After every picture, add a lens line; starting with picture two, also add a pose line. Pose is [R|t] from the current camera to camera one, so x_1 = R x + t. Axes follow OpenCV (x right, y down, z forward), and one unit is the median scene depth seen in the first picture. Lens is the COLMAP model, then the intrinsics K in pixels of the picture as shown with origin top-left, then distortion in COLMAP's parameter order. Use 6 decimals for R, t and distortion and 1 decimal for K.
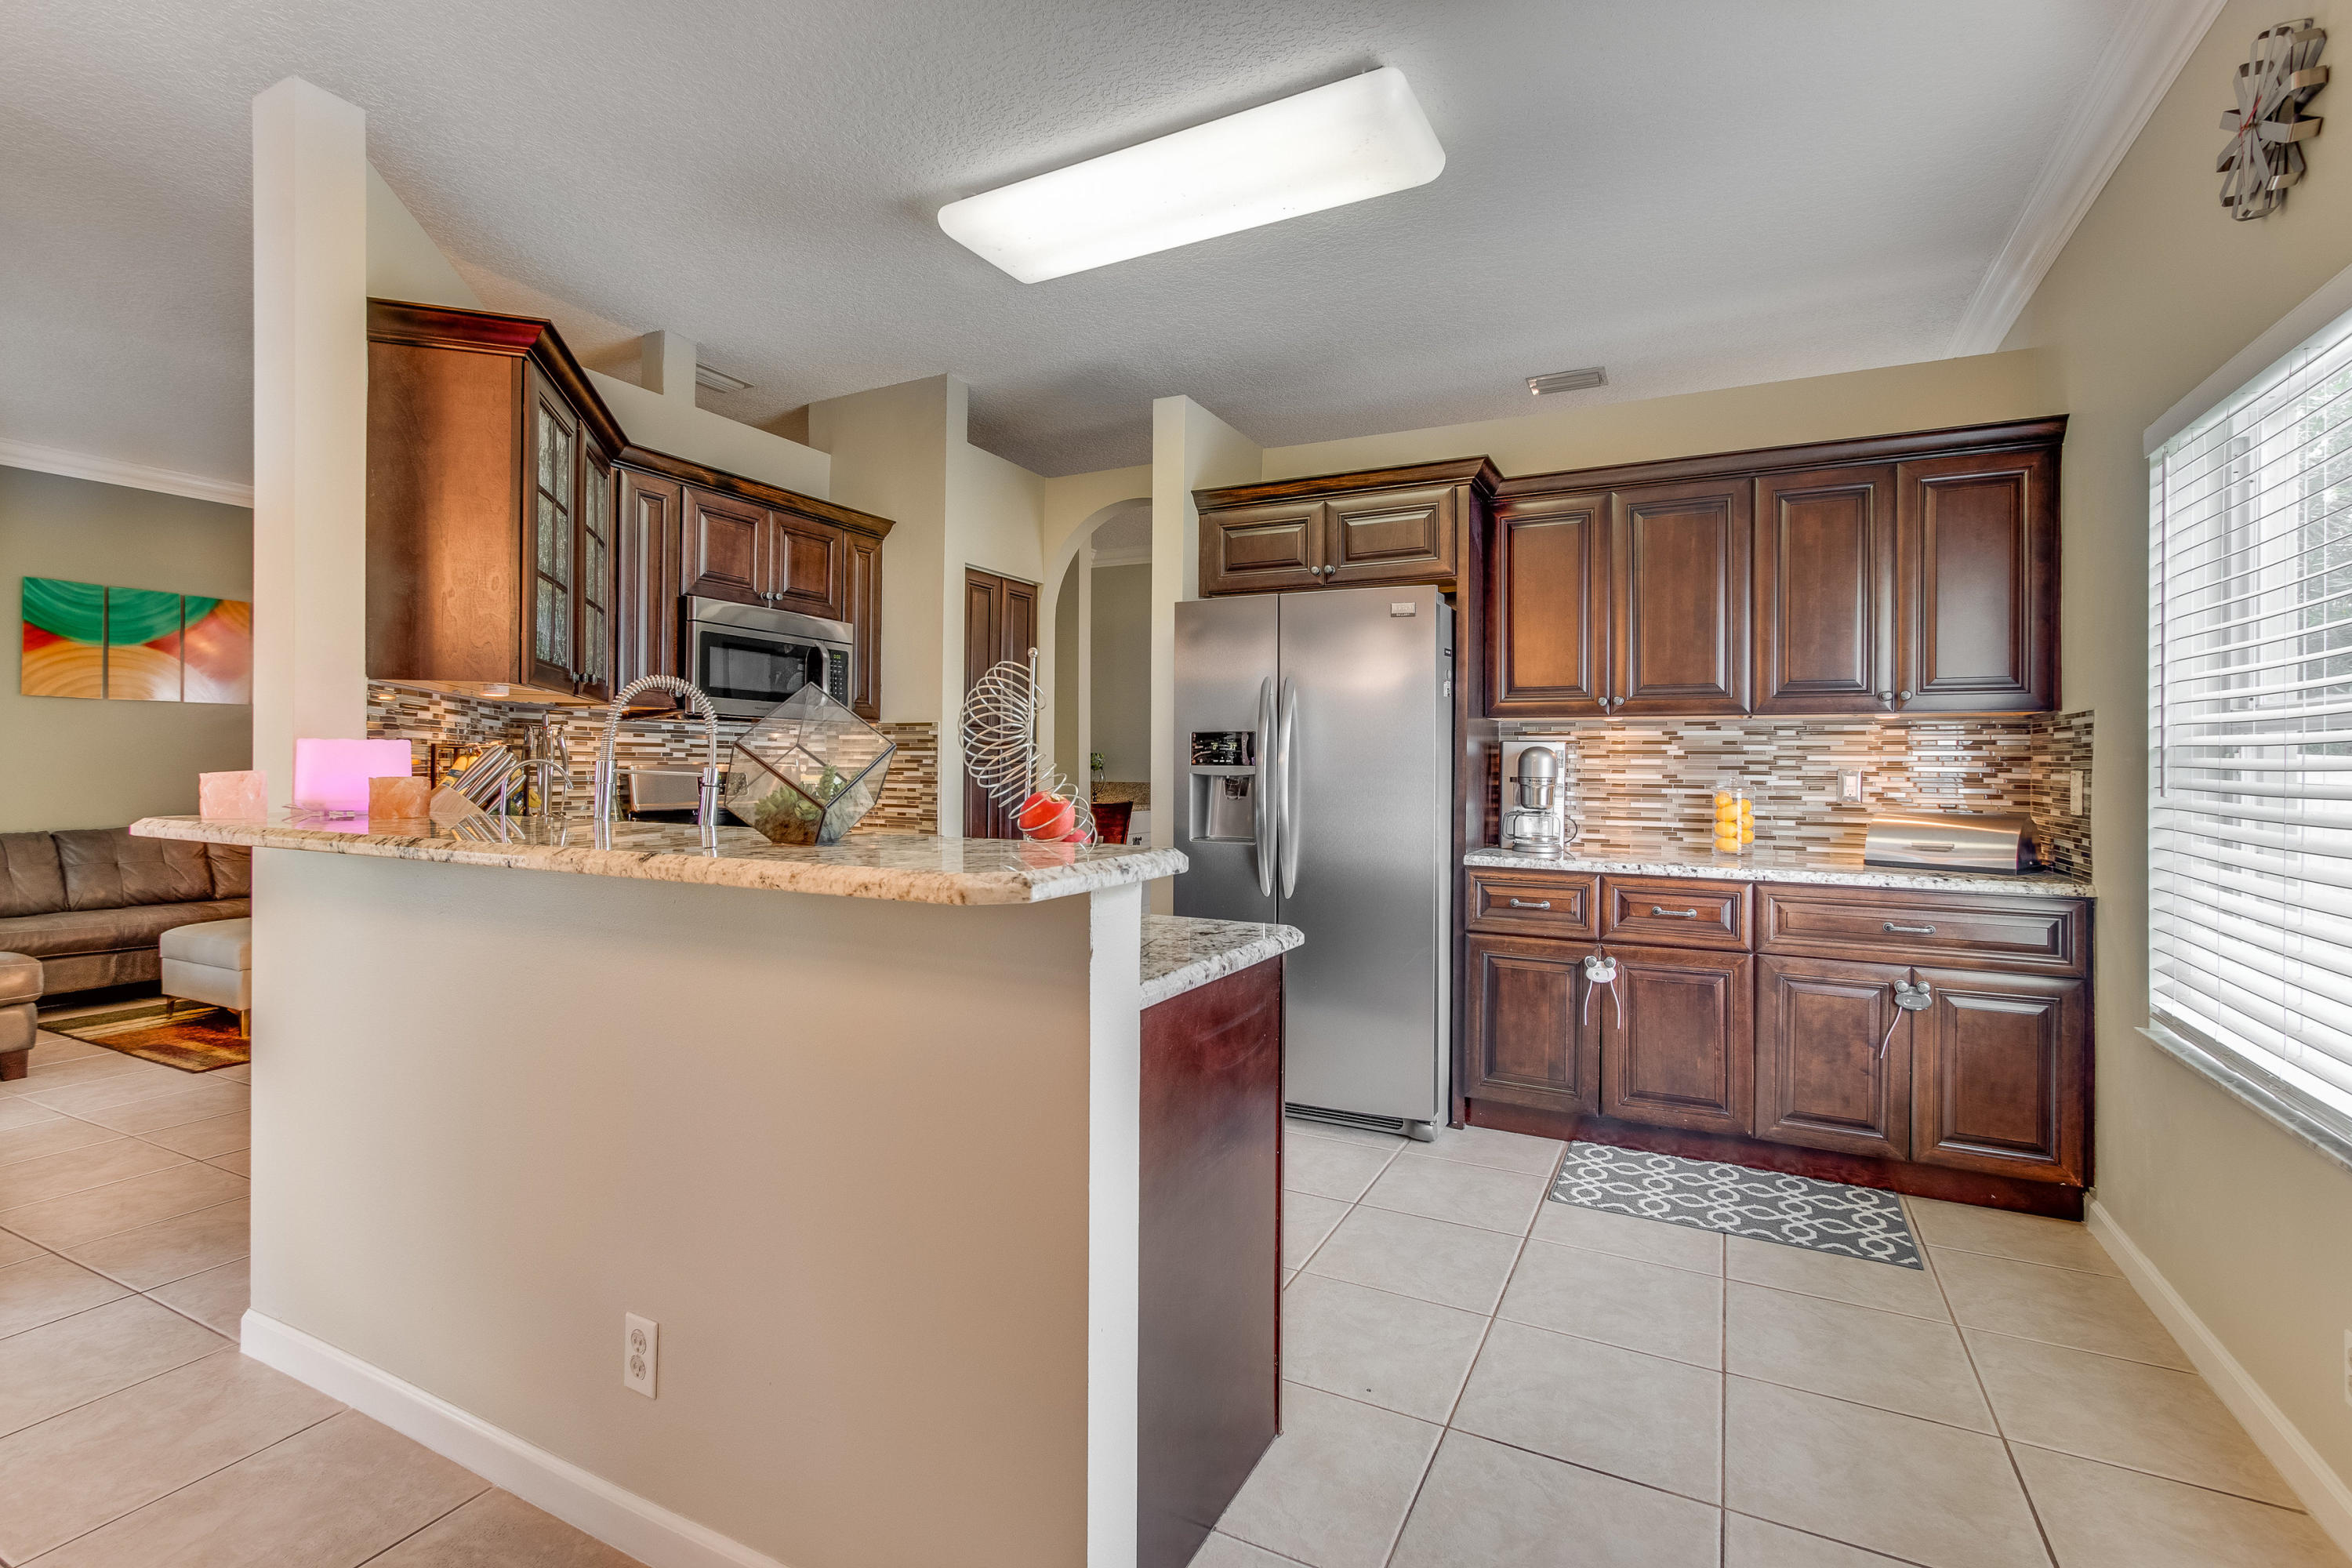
lens RADIAL K [[1087.6, 0, 1162.7], [0, 1087.6, 770.5], [0, 0, 1]] dist [-0.004381, 0.002722]
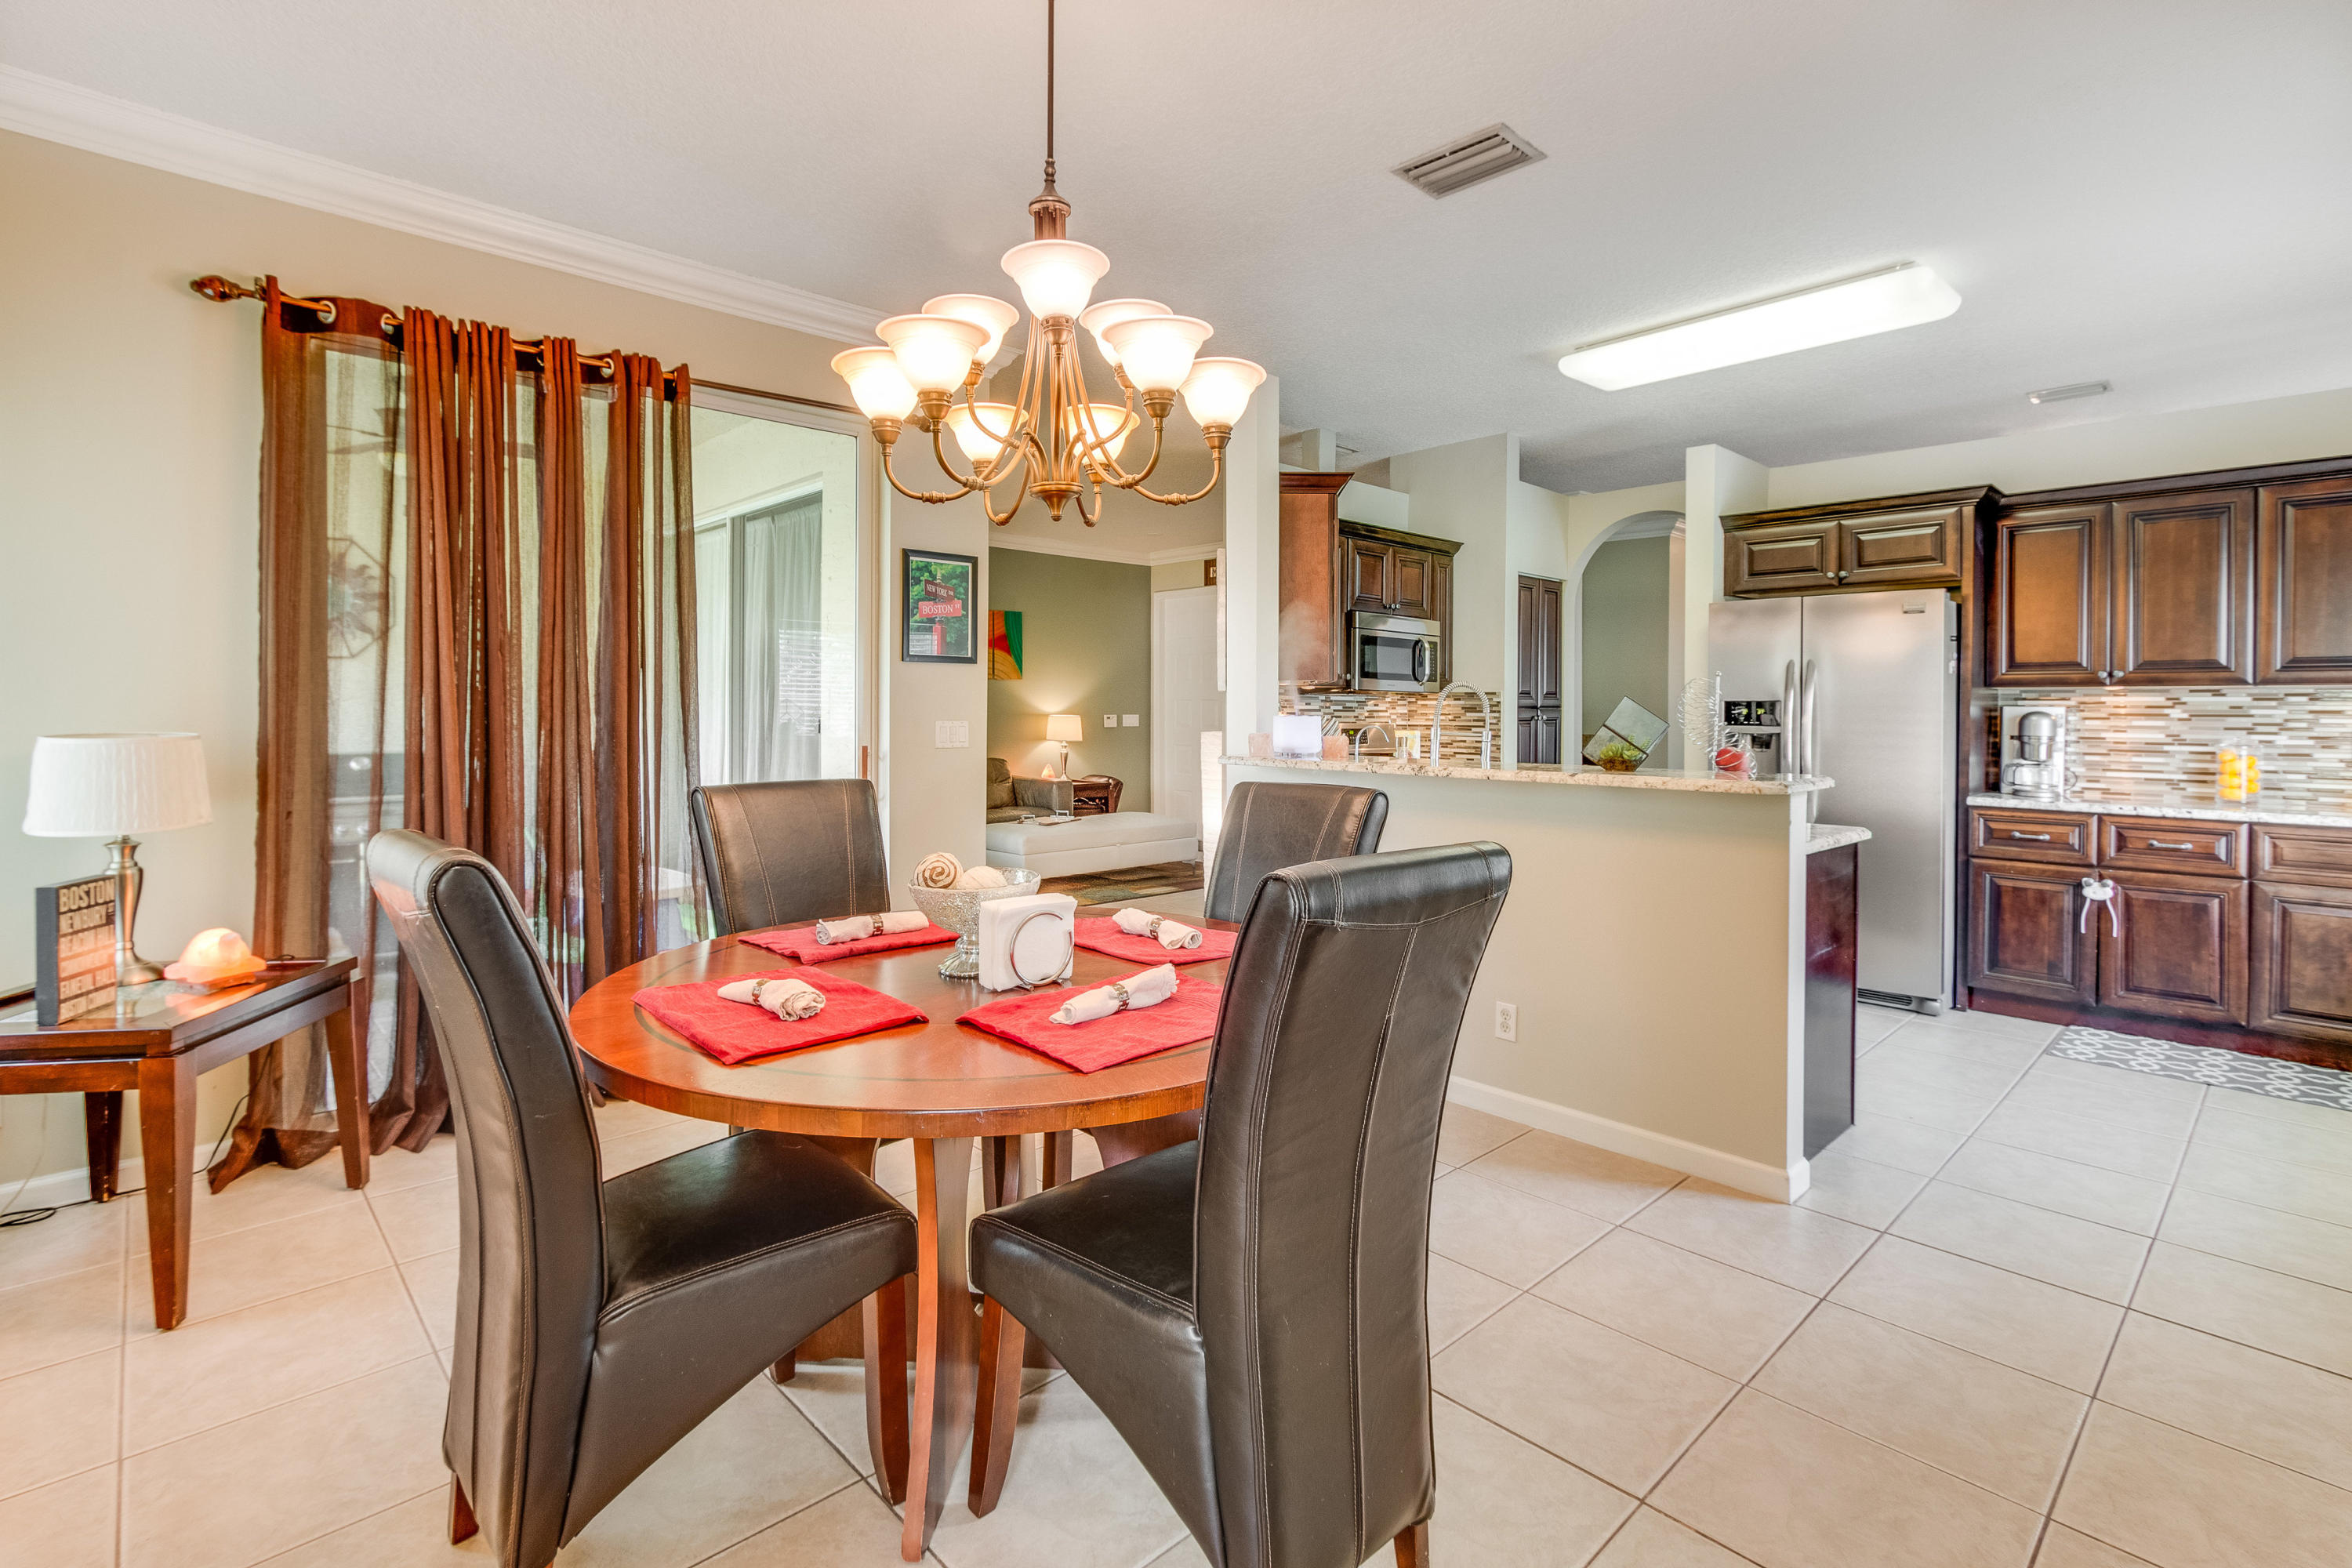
lens RADIAL K [[1087.6, 0, 1165.7], [0, 1087.6, 725.6], [0, 0, 1]] dist [-0.004381, 0.002722]
pose [[0.941560, 0.002006, -0.336839, -0.182778], [0.000128, 0.999980, 0.006313, -0.014458], [0.336845, -0.005987, 0.941541, -0.524291]]
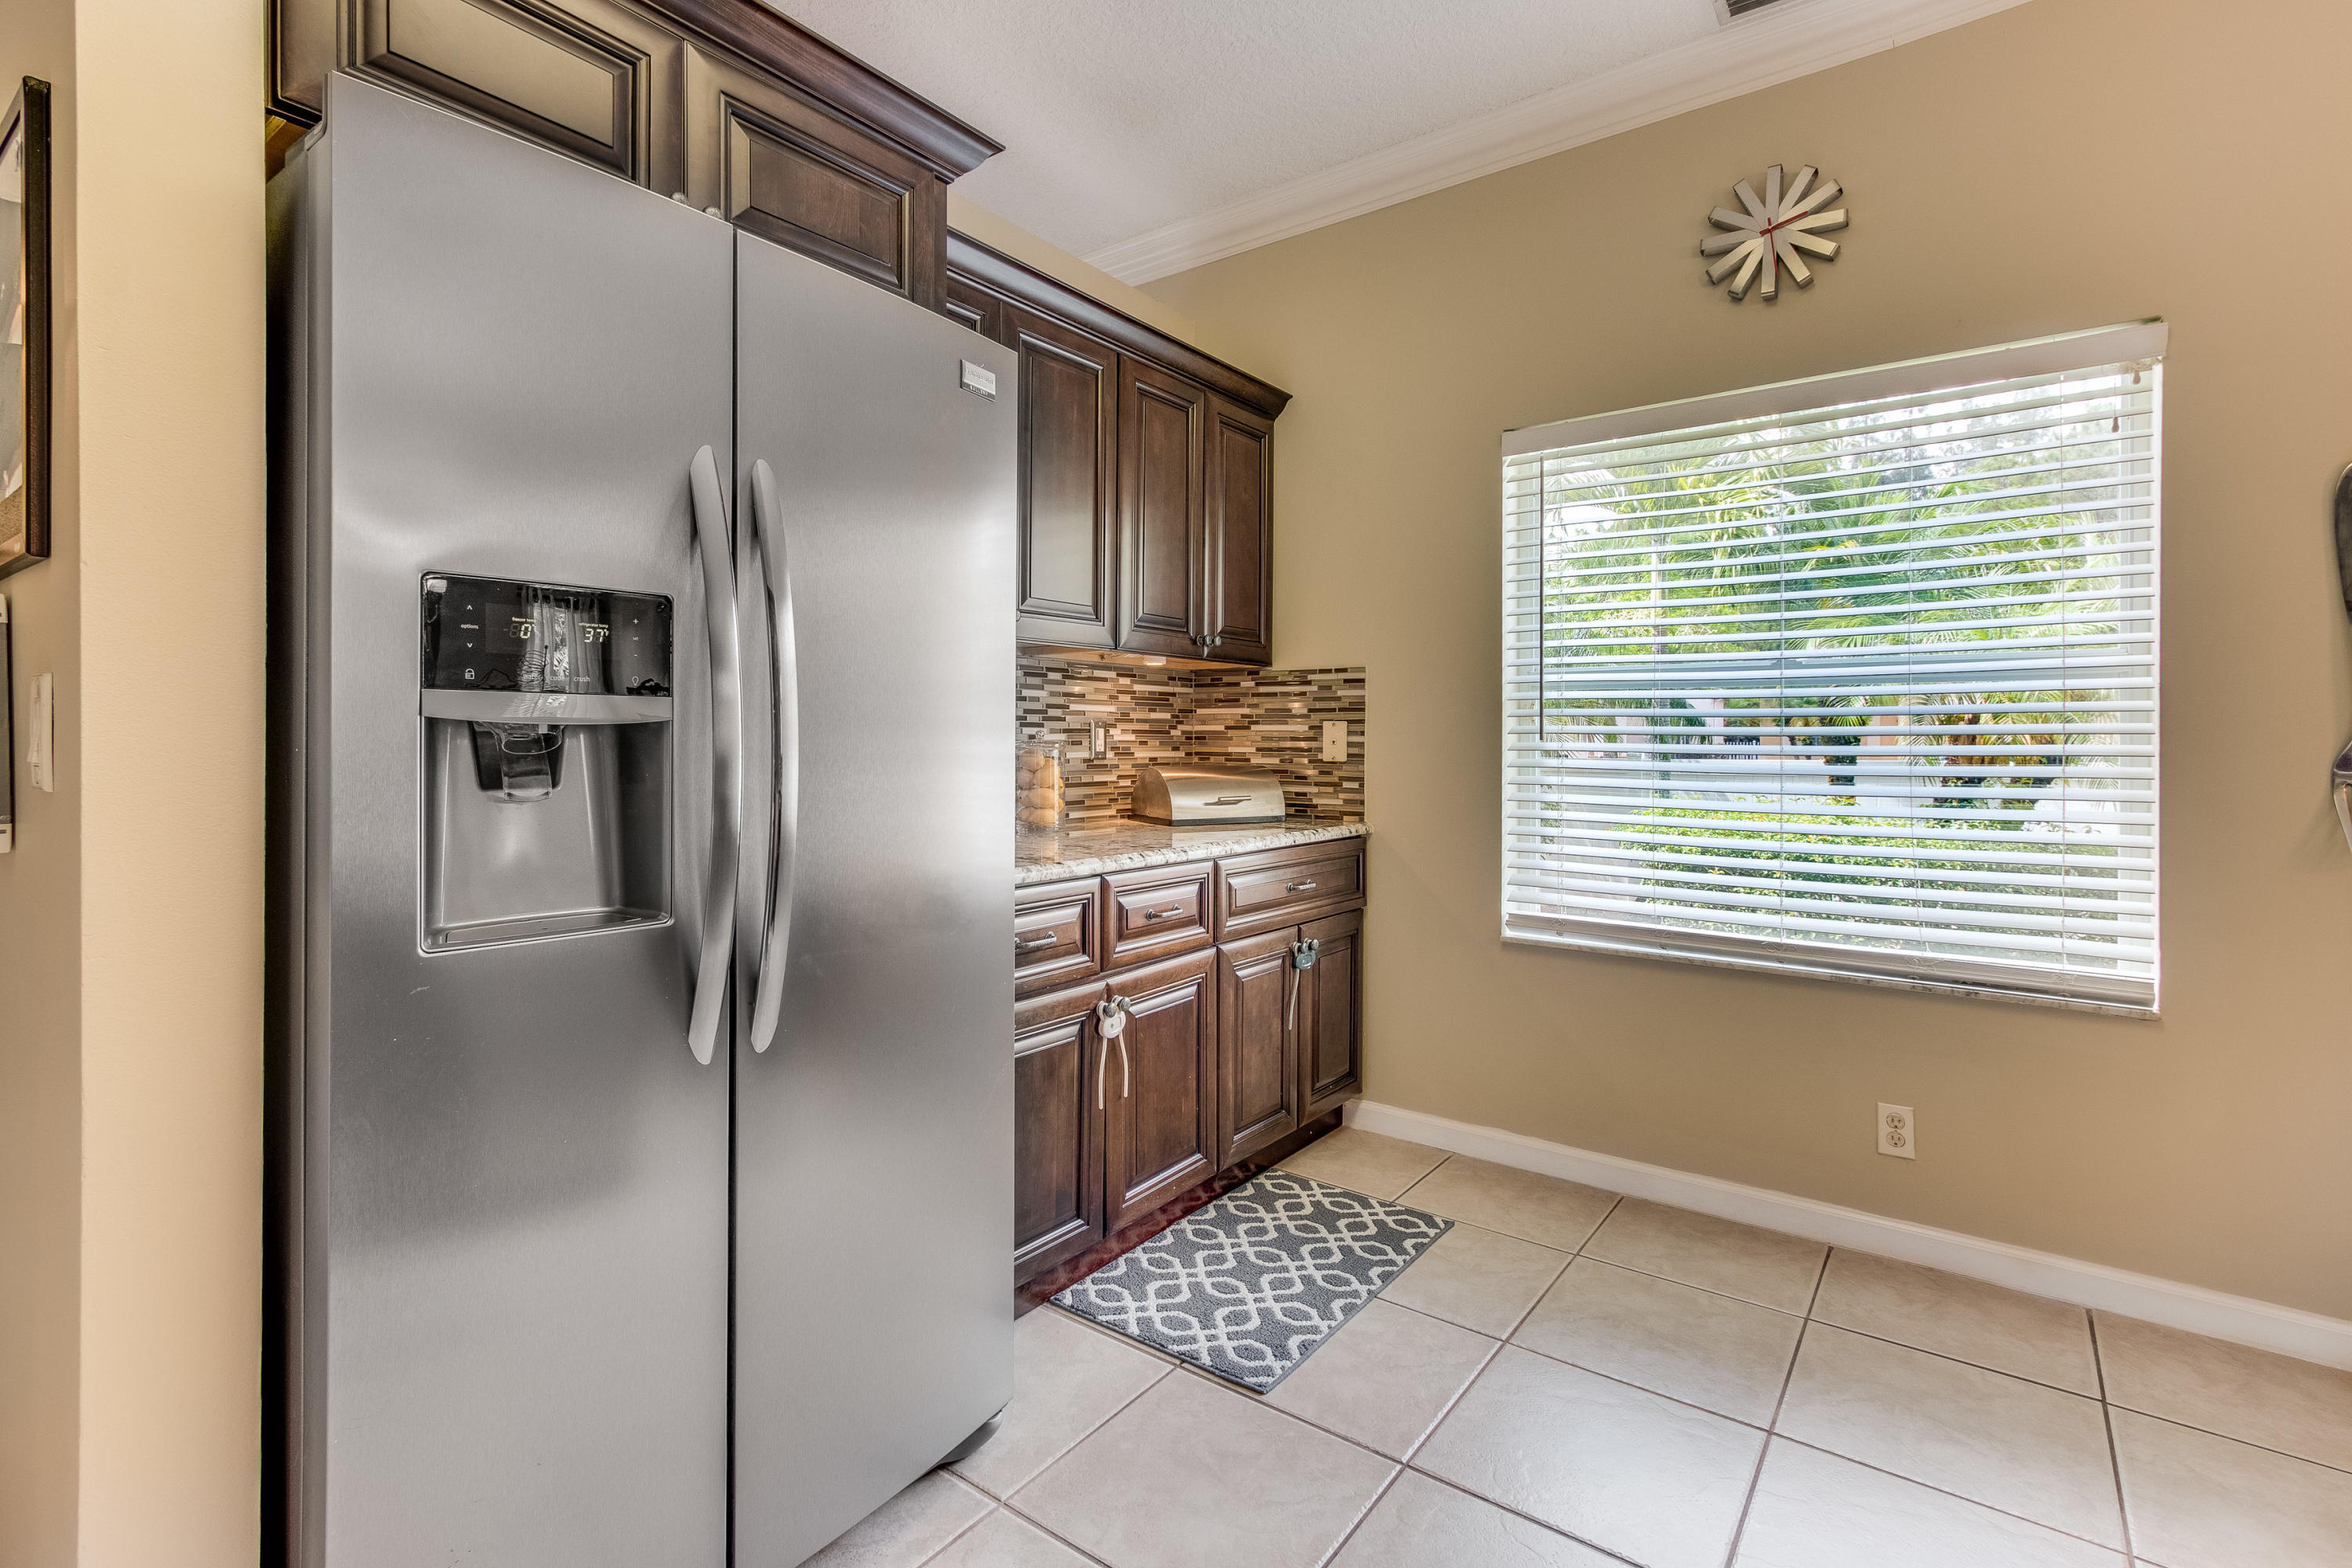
lens RADIAL K [[1087.6, 0, 1155.8], [0, 1087.6, 753.3], [0, 0, 1]] dist [-0.004381, 0.002722]
pose [[0.165337, -0.020016, 0.986034, -0.230793], [0.004401, 0.999799, 0.019557, 0.008301], [-0.986227, 0.001106, 0.165392, 0.819353]]
